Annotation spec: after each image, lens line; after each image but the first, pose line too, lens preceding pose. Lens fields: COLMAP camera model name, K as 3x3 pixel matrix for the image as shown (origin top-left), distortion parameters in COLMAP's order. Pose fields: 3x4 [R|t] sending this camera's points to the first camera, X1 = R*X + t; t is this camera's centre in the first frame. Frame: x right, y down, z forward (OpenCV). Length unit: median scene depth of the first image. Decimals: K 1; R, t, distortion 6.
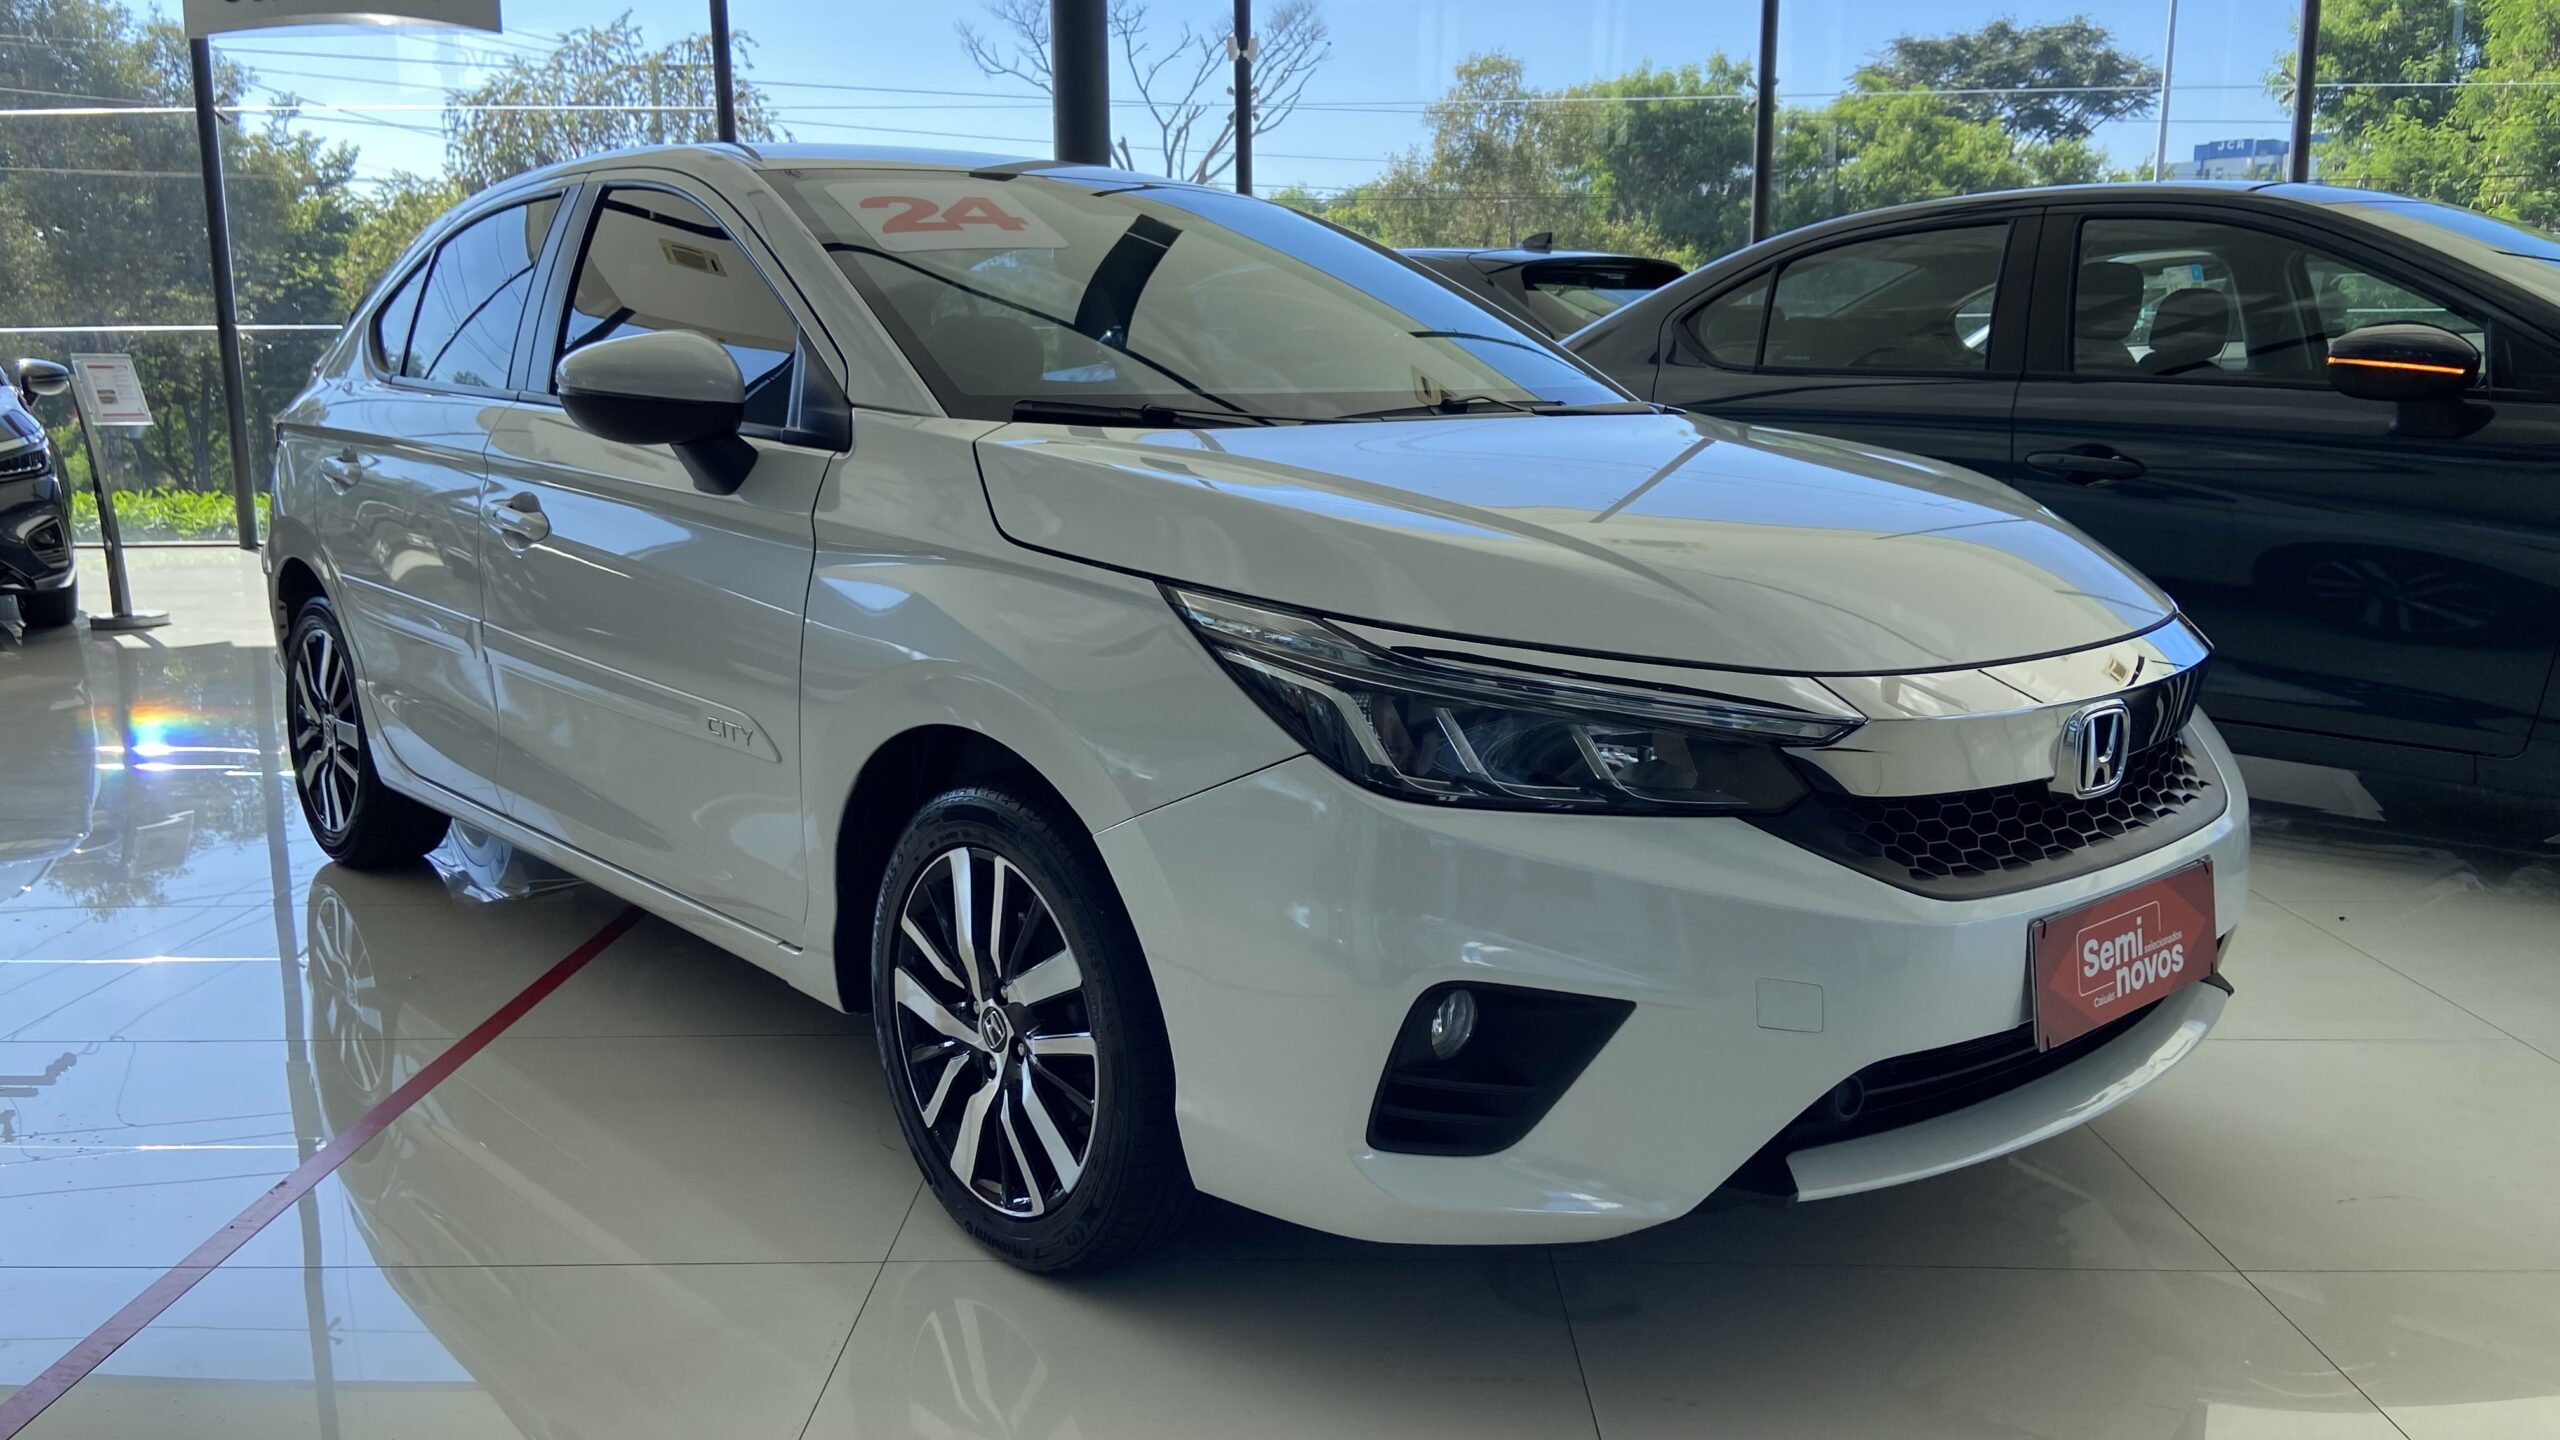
lens RADIAL K [[1994.7, 0, 1256.9], [0, 1994.7, 717.6], [0, 0, 1]] dist [0.073700, -0.007760]
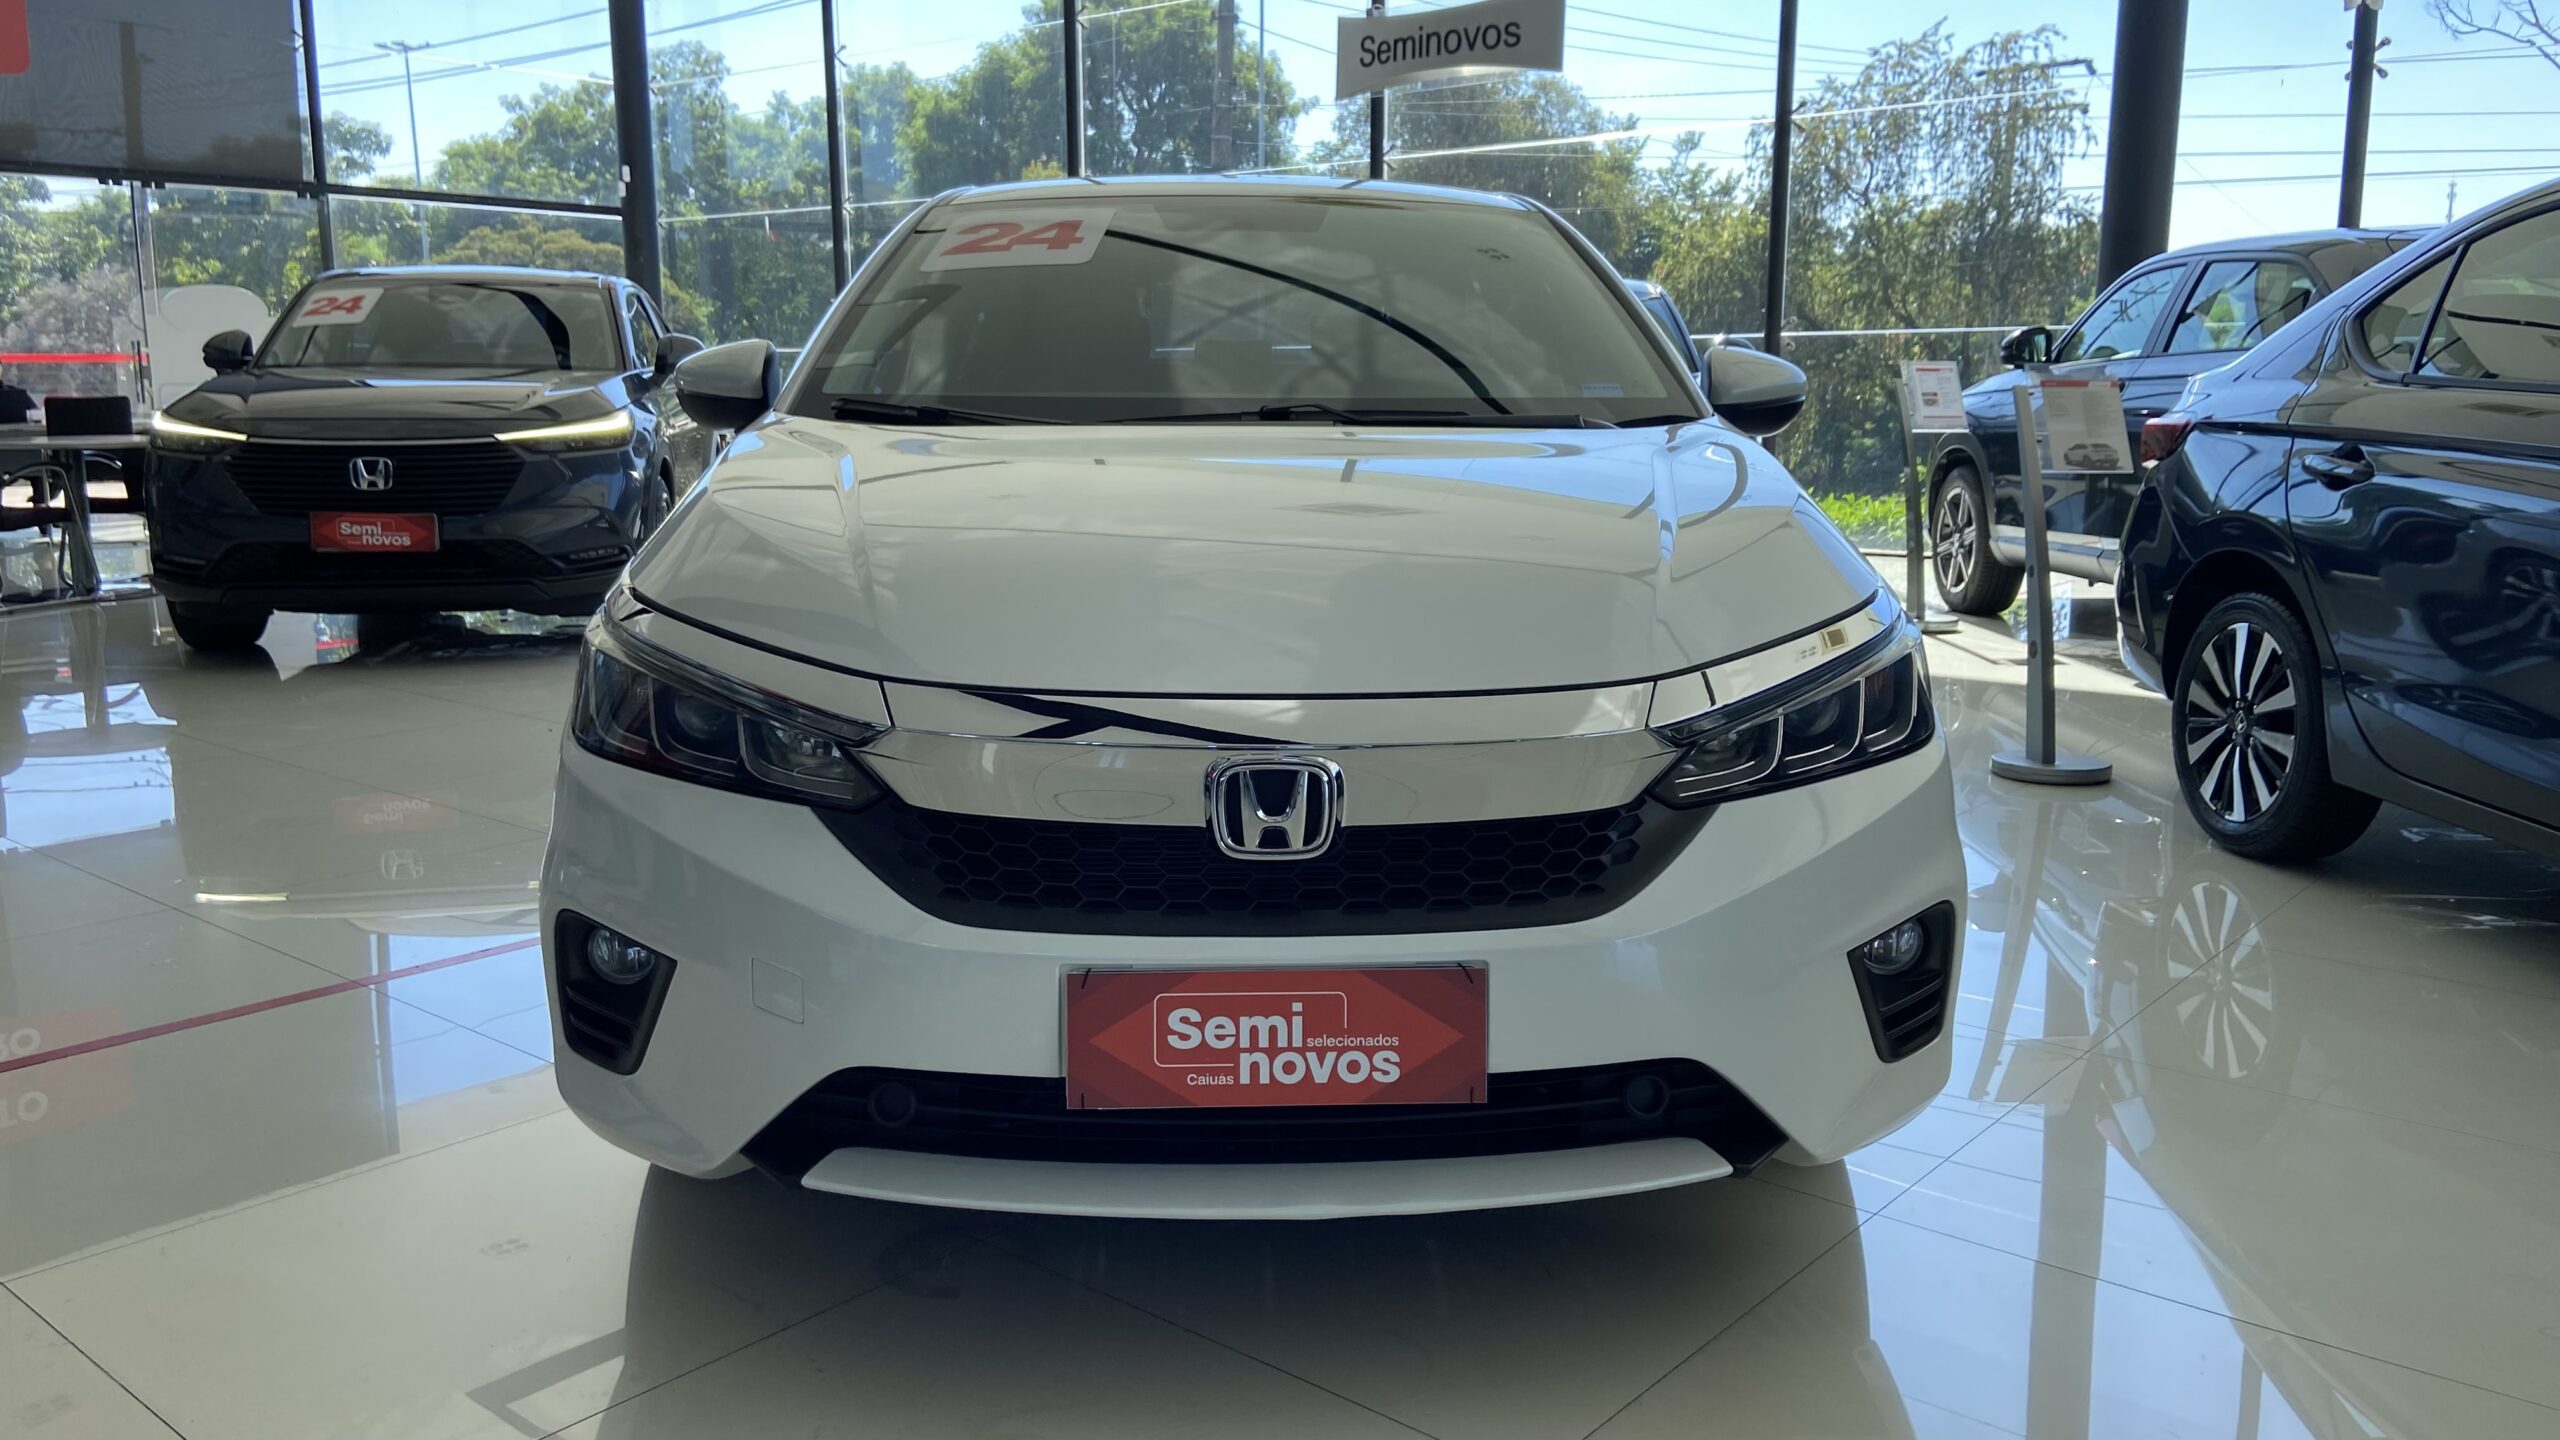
lens RADIAL K [[1994.7, 0, 1256.9], [0, 1994.7, 717.6], [0, 0, 1]] dist [0.073700, -0.007760]
pose [[0.774786, 0.117932, -0.621127, 0.922949], [-0.120814, 0.991961, 0.037639, -0.054628], [0.620573, 0.045879, 0.782806, 0.289640]]
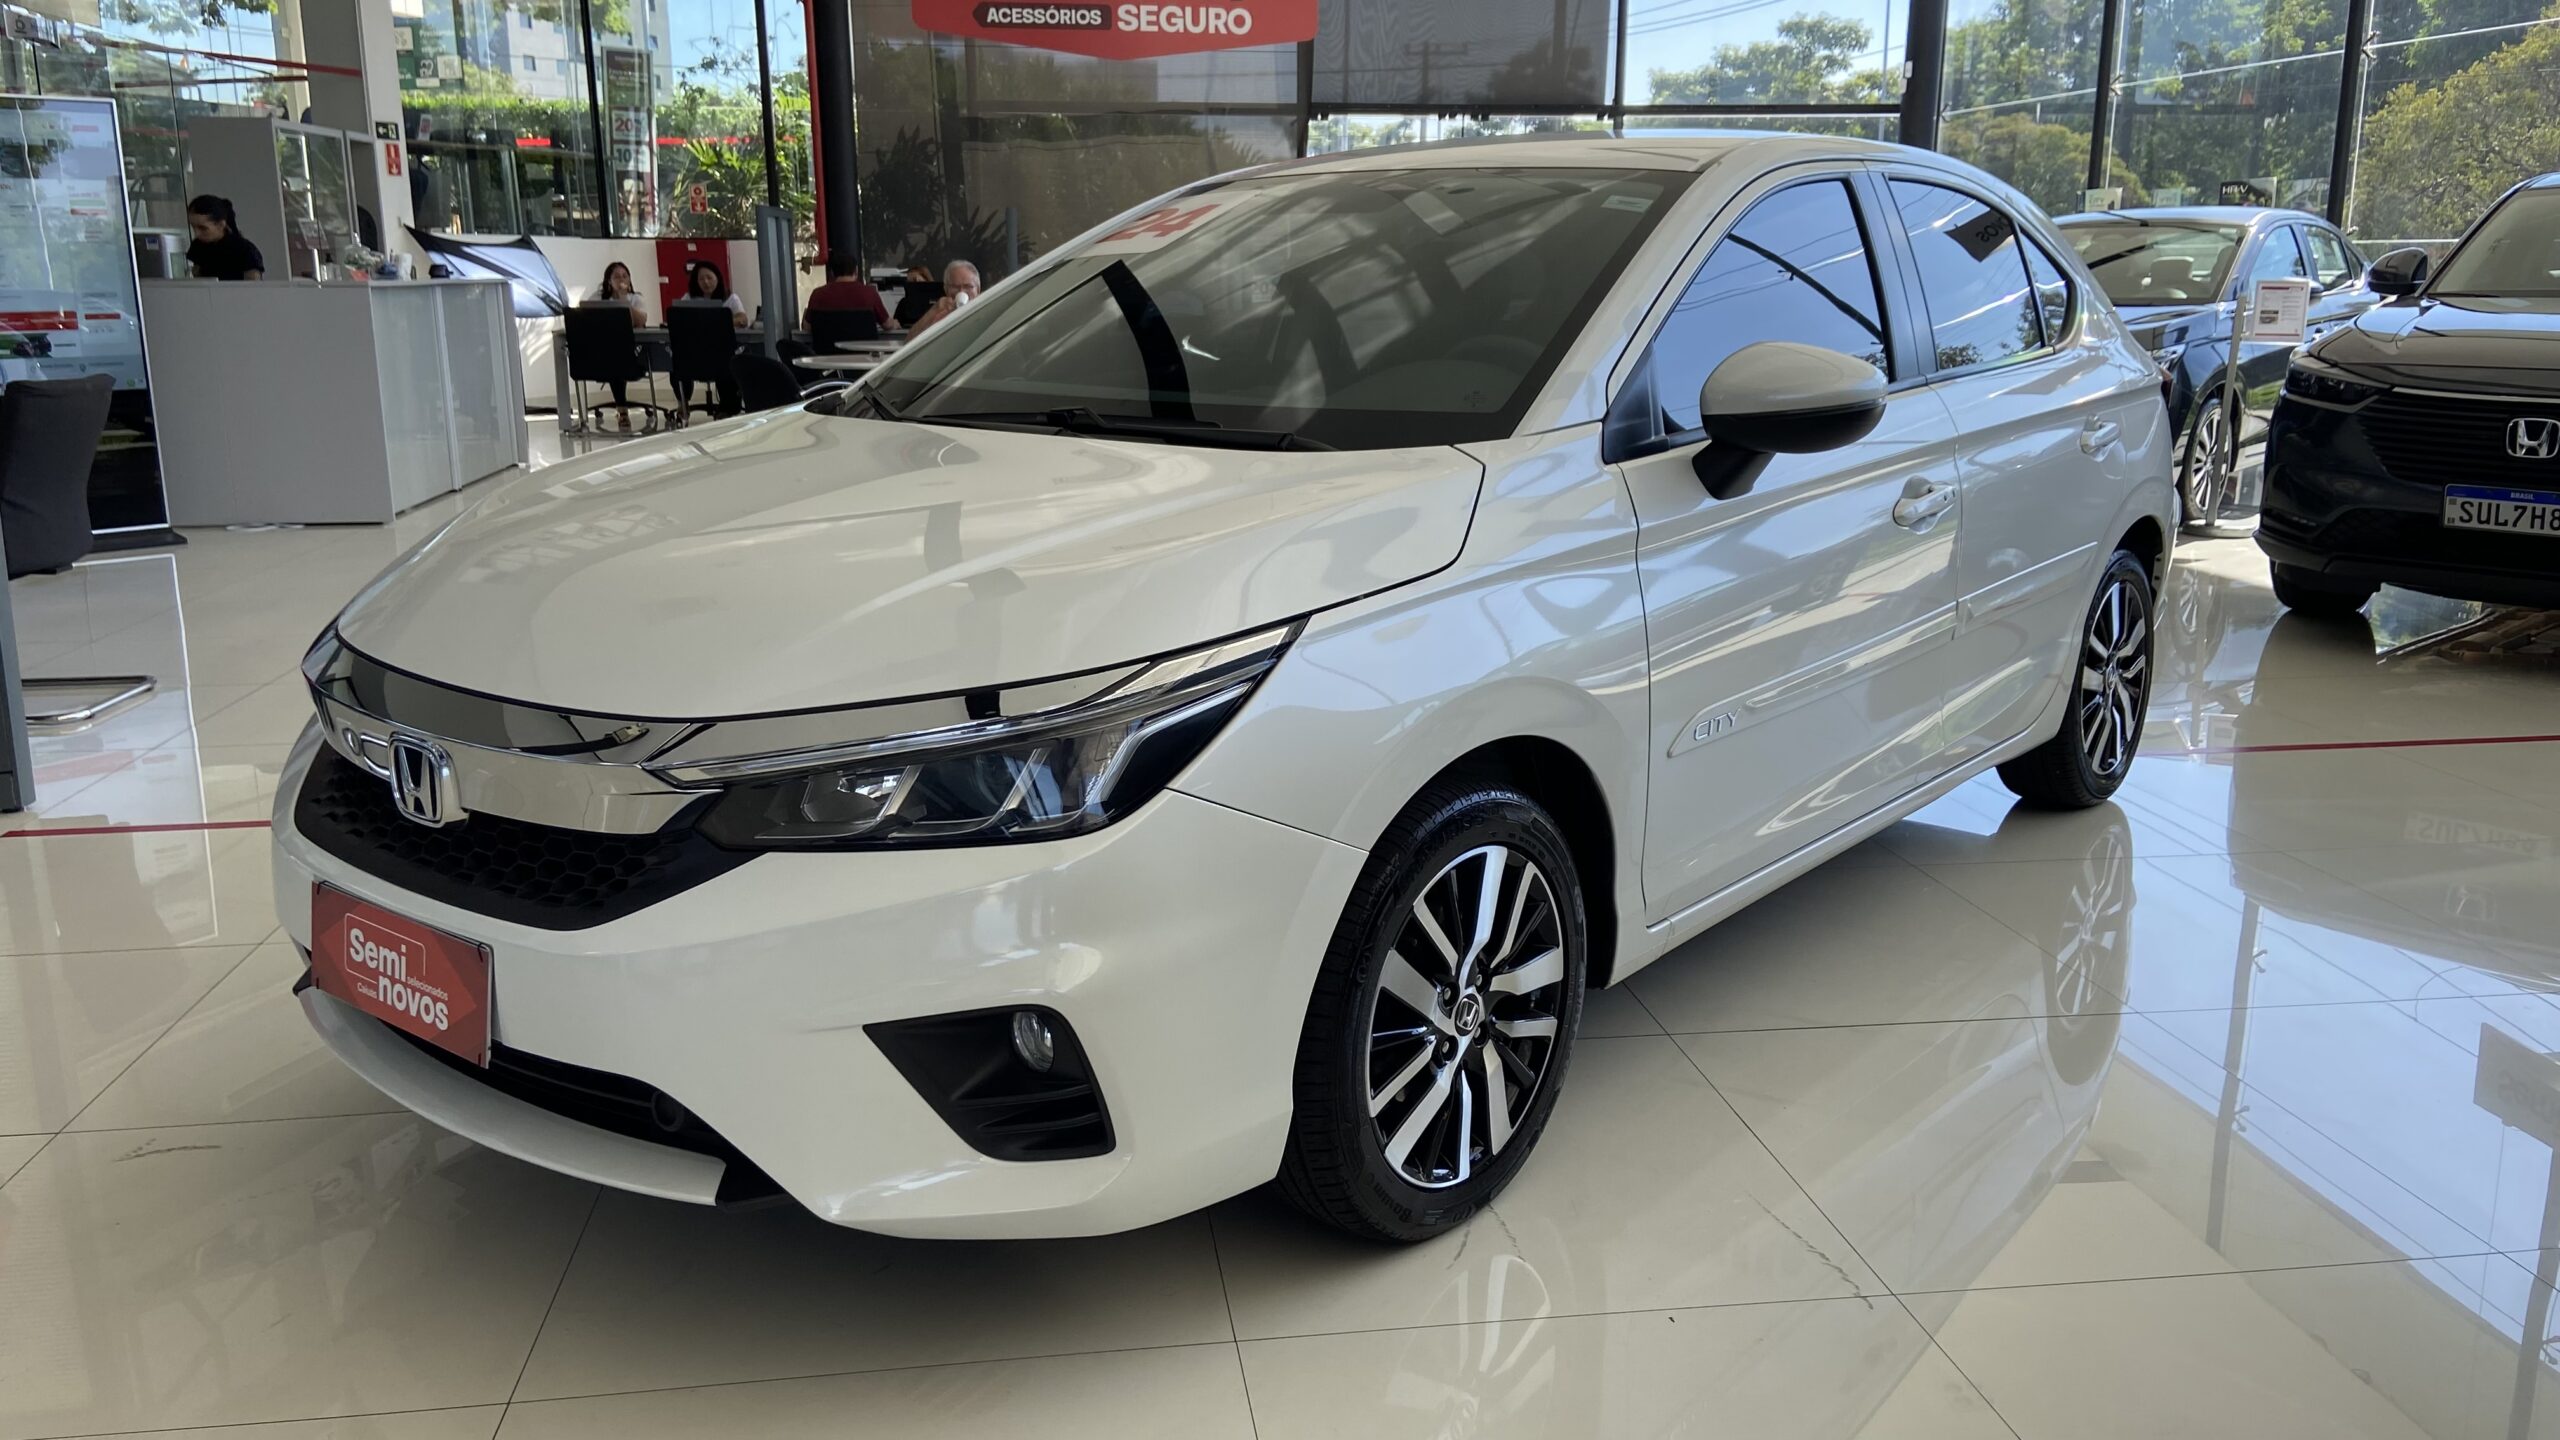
lens RADIAL K [[1994.7, 0, 1256.9], [0, 1994.7, 717.6], [0, 0, 1]] dist [0.073700, -0.007760]
pose [[0.162732, 0.229228, -0.959673, 1.446016], [-0.170321, 0.964563, 0.201514, -0.294160], [0.971858, 0.130660, 0.196008, 1.175779]]
